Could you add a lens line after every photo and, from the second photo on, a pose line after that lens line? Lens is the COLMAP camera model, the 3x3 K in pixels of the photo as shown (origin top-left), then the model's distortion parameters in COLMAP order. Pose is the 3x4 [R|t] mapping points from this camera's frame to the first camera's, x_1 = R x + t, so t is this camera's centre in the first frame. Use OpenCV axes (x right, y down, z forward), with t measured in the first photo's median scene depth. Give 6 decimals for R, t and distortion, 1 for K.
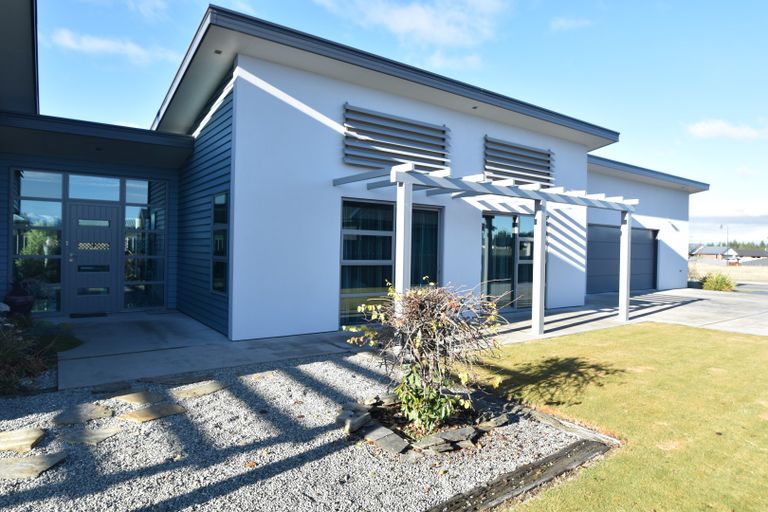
lens RADIAL K [[458.7, 0, 384.2], [0, 458.7, 256.1], [0, 0, 1]] dist [-0.002380, -0.000096]
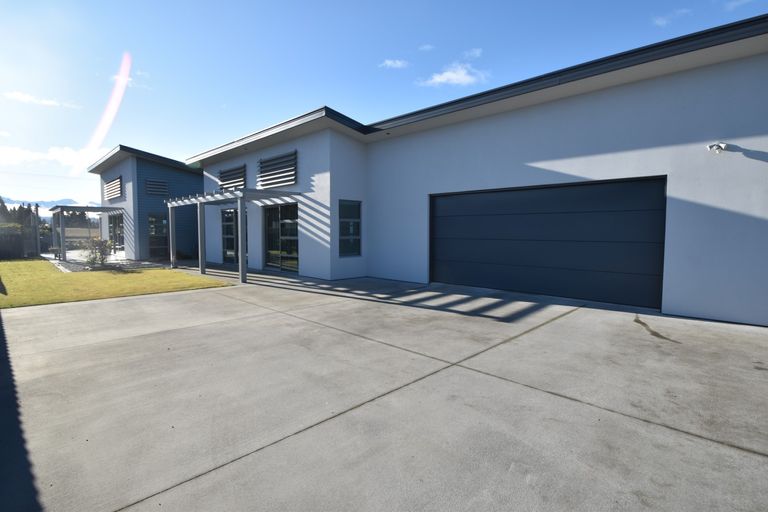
lens RADIAL K [[375.3, 0, 383.8], [0, 375.3, 254.4], [0, 0, 1]] dist [-0.000669, -0.000006]
pose [[0.169823, 0.047821, -0.984314, 1.485490], [-0.002455, 0.998839, 0.048103, 0.007574], [0.985471, -0.005752, 0.169744, 1.106370]]
